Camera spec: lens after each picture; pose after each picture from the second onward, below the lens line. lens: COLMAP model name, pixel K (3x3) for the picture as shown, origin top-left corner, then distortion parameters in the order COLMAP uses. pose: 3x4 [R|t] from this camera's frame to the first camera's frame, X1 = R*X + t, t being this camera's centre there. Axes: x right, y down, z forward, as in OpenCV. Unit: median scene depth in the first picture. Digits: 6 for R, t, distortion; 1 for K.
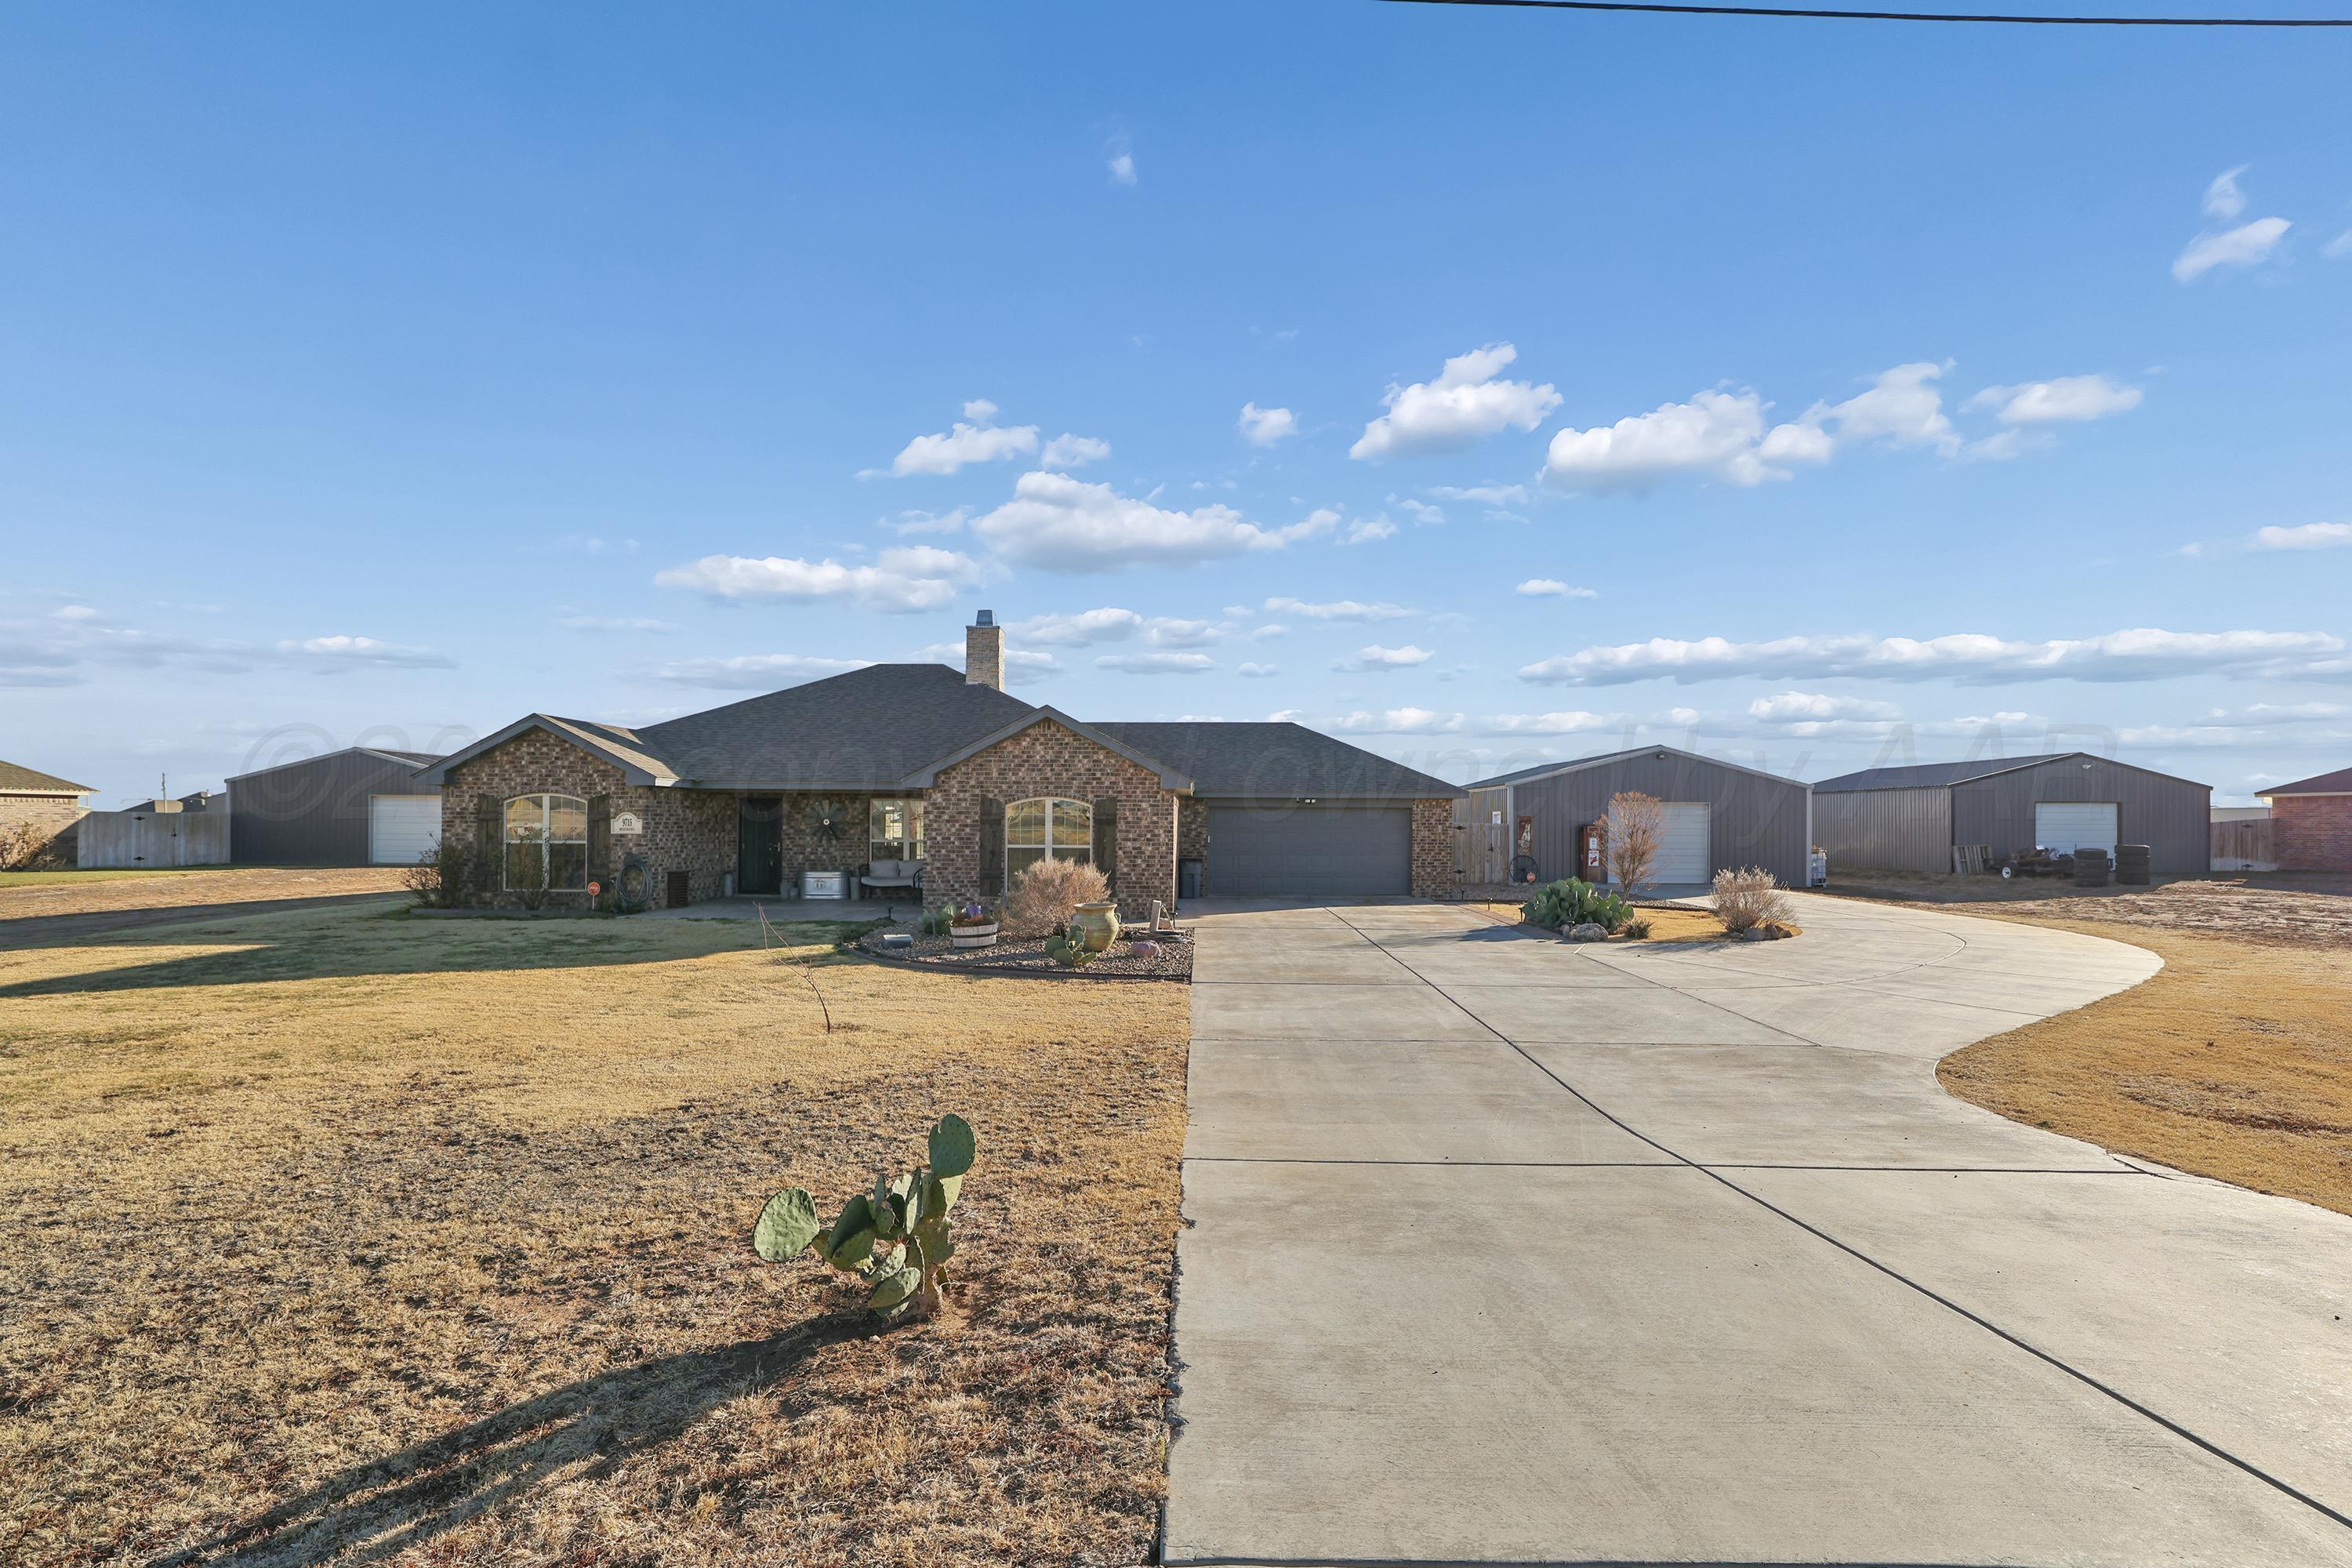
lens RADIAL K [[1136.5, 0, 1179.2], [0, 1136.5, 786.4], [0, 0, 1]] dist [-0.019201, 0.010359]
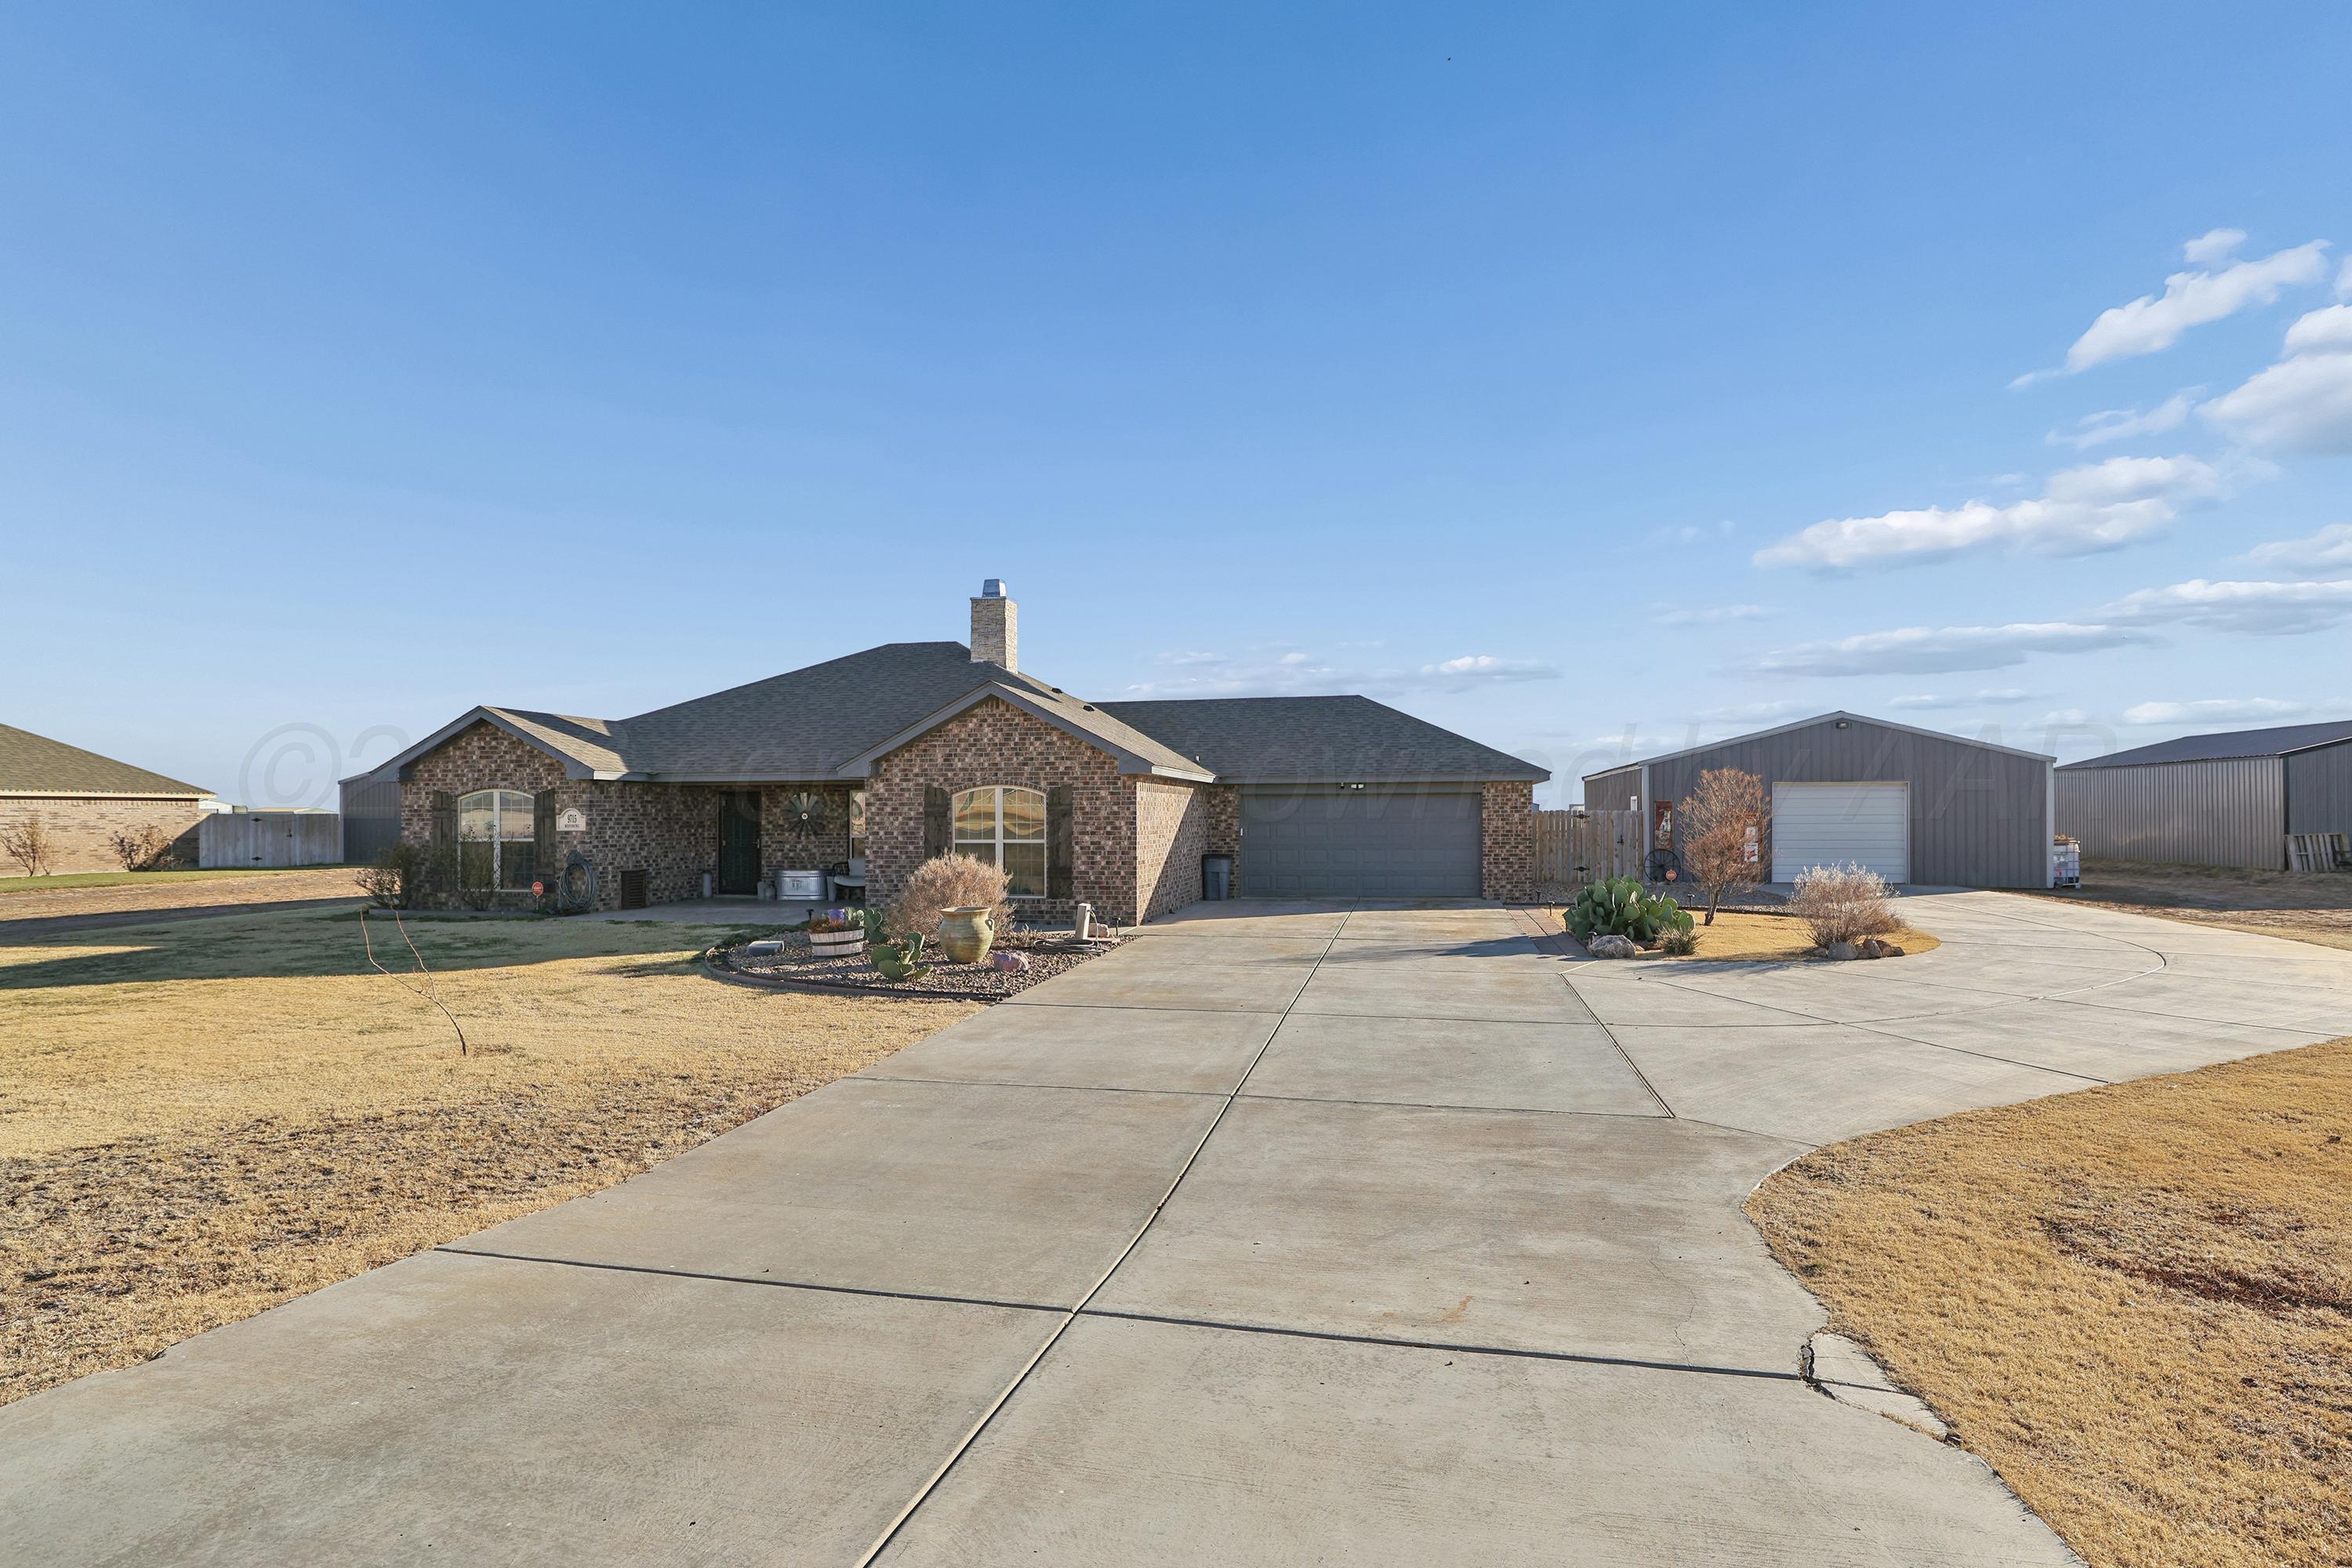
lens RADIAL K [[1233.1, 0, 1172.0], [0, 1233.1, 790.2], [0, 0, 1]] dist [-0.003802, 0.000536]
pose [[0.981481, -0.013698, -0.191068, 0.174043], [0.015803, 0.999830, 0.009498, 0.005348], [0.190905, -0.012342, 0.981531, 0.076593]]
